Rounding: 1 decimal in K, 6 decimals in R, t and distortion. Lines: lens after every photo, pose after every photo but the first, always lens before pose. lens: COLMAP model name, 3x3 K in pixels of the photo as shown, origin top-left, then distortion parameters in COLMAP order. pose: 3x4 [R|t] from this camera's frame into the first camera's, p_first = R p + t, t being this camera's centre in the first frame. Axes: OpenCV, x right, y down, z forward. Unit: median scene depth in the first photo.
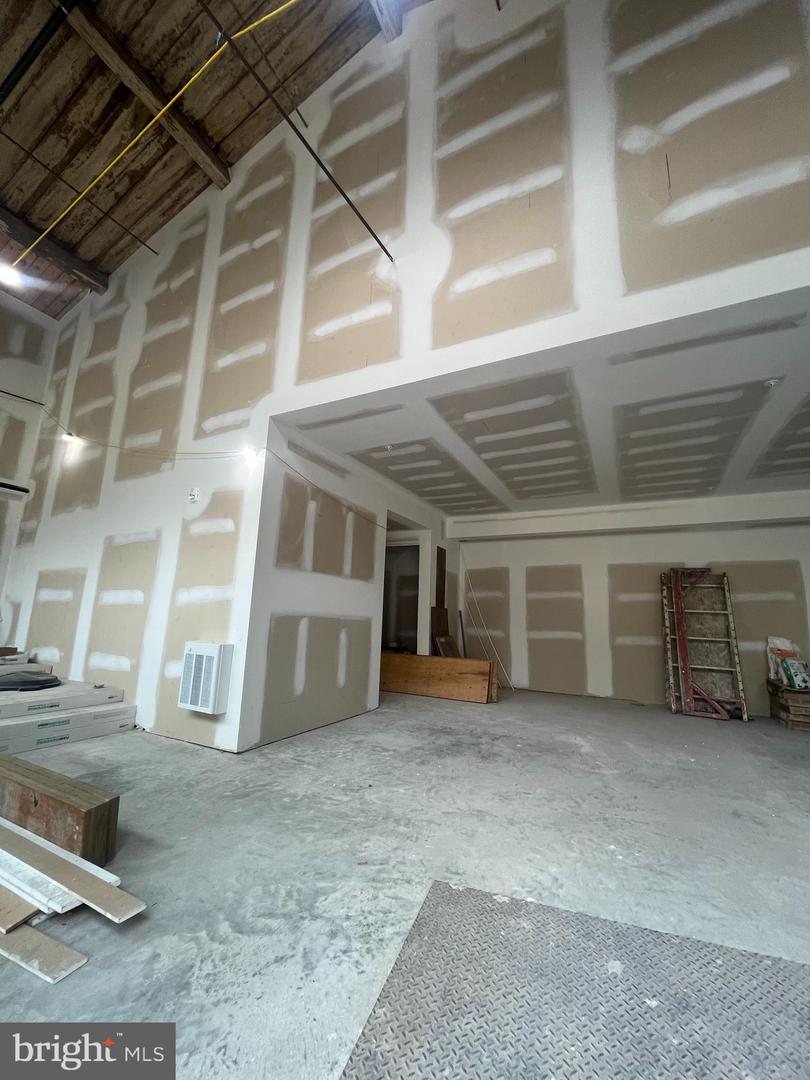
lens RADIAL K [[436.7, 0, 408.3], [0, 436.7, 536.4], [0, 0, 1]] dist [-0.003019, -0.001051]
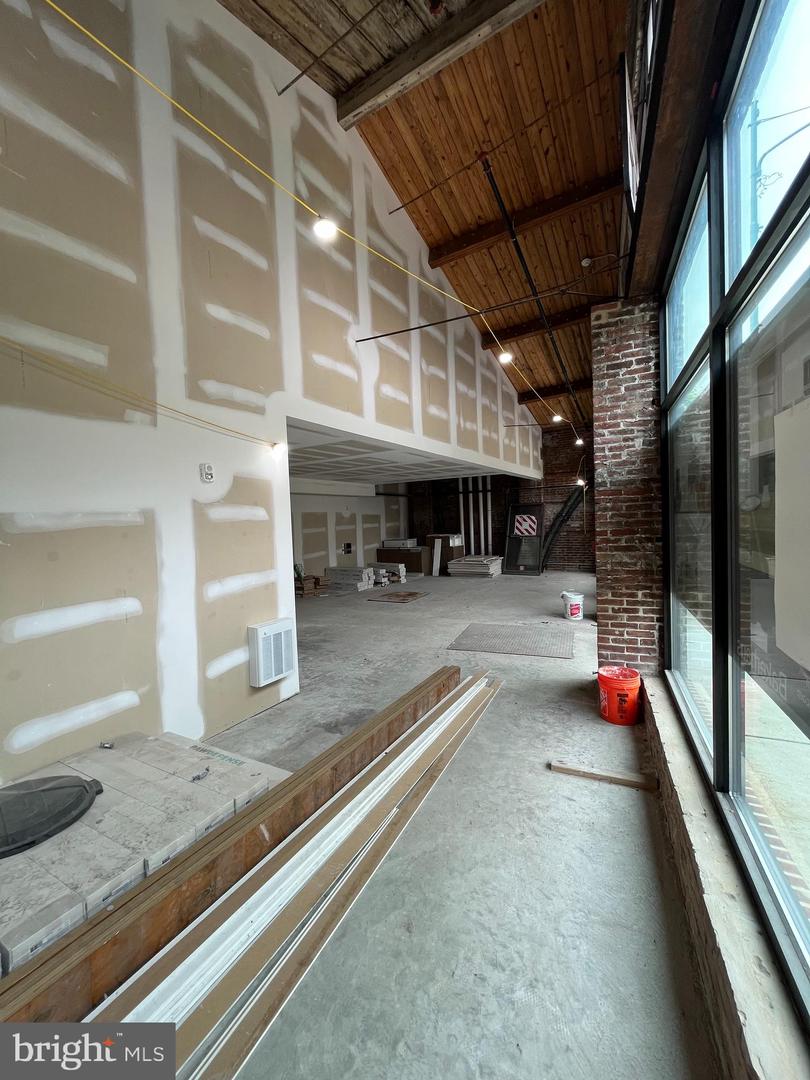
lens RADIAL K [[436.7, 0, 408.5], [0, 436.7, 539.6], [0, 0, 1]] dist [-0.003019, -0.001051]
pose [[0.046698, -0.080936, 0.995625, -1.279378], [-0.149040, 0.984991, 0.087062, -0.095820], [-0.987728, -0.152453, 0.033934, 0.539264]]
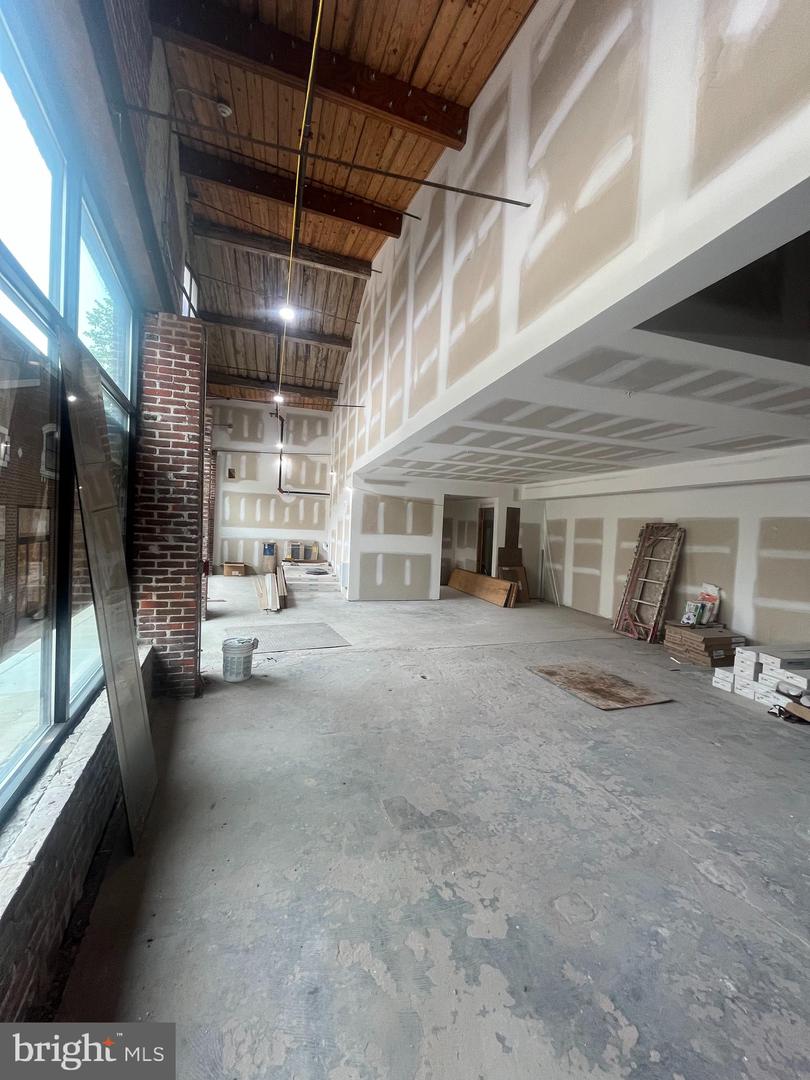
lens RADIAL K [[436.7, 0, 410.9], [0, 436.7, 537.0], [0, 0, 1]] dist [-0.003019, -0.001051]
pose [[0.695412, 0.013049, -0.718493, 1.484679], [0.116255, 0.984622, 0.130402, -0.180171], [0.709145, -0.174211, 0.683201, -0.443194]]
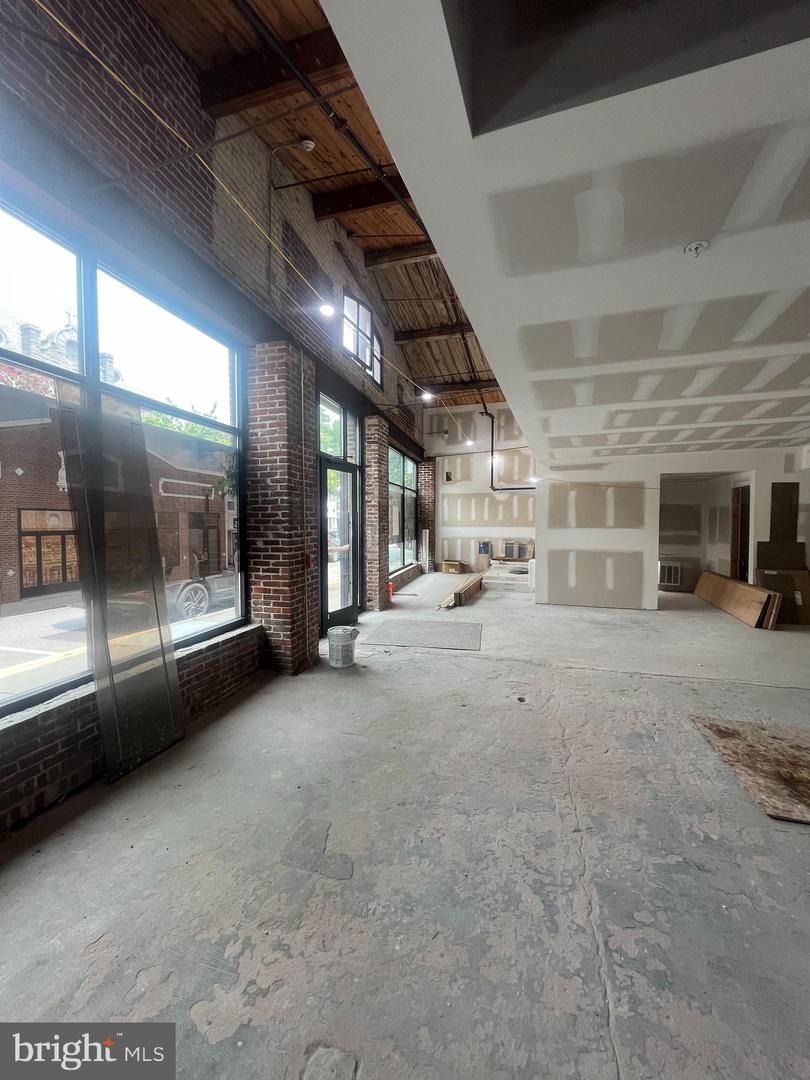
lens RADIAL K [[436.7, 0, 403.2], [0, 436.7, 536.5], [0, 0, 1]] dist [-0.003019, -0.001051]
pose [[0.126882, 0.000691, -0.991918, 1.580077], [0.192382, 0.980994, 0.025292, -0.076698], [0.973083, -0.194036, 0.124337, 0.006707]]
